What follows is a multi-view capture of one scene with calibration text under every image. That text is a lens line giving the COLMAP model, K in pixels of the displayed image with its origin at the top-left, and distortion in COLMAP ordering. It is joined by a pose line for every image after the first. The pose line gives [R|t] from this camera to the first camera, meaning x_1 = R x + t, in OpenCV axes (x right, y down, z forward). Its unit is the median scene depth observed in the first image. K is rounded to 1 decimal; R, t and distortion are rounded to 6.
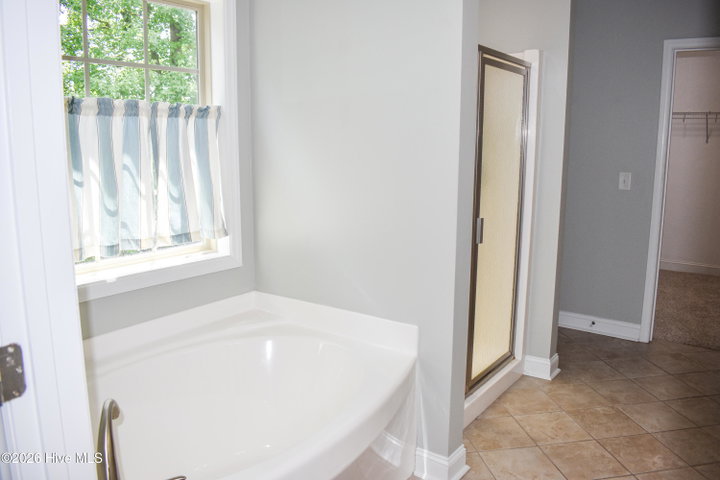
lens RADIAL K [[565.5, 0, 363.1], [0, 565.5, 235.5], [0, 0, 1]] dist [-0.081760, 0.006593]
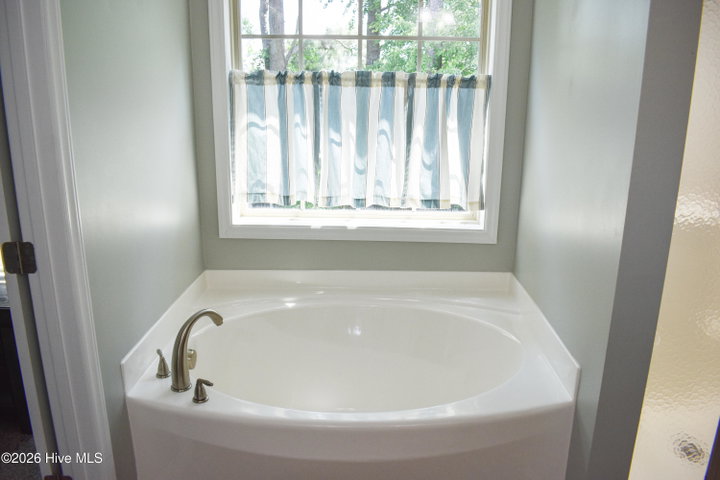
lens RADIAL K [[565.5, 0, 363.1], [0, 565.5, 235.5], [0, 0, 1]] dist [-0.081760, 0.006593]
pose [[0.576943, 0.216868, -0.787467, 0.470736], [-0.148614, 0.975886, 0.159876, -0.091514], [0.803150, 0.024789, 0.595261, 0.283312]]
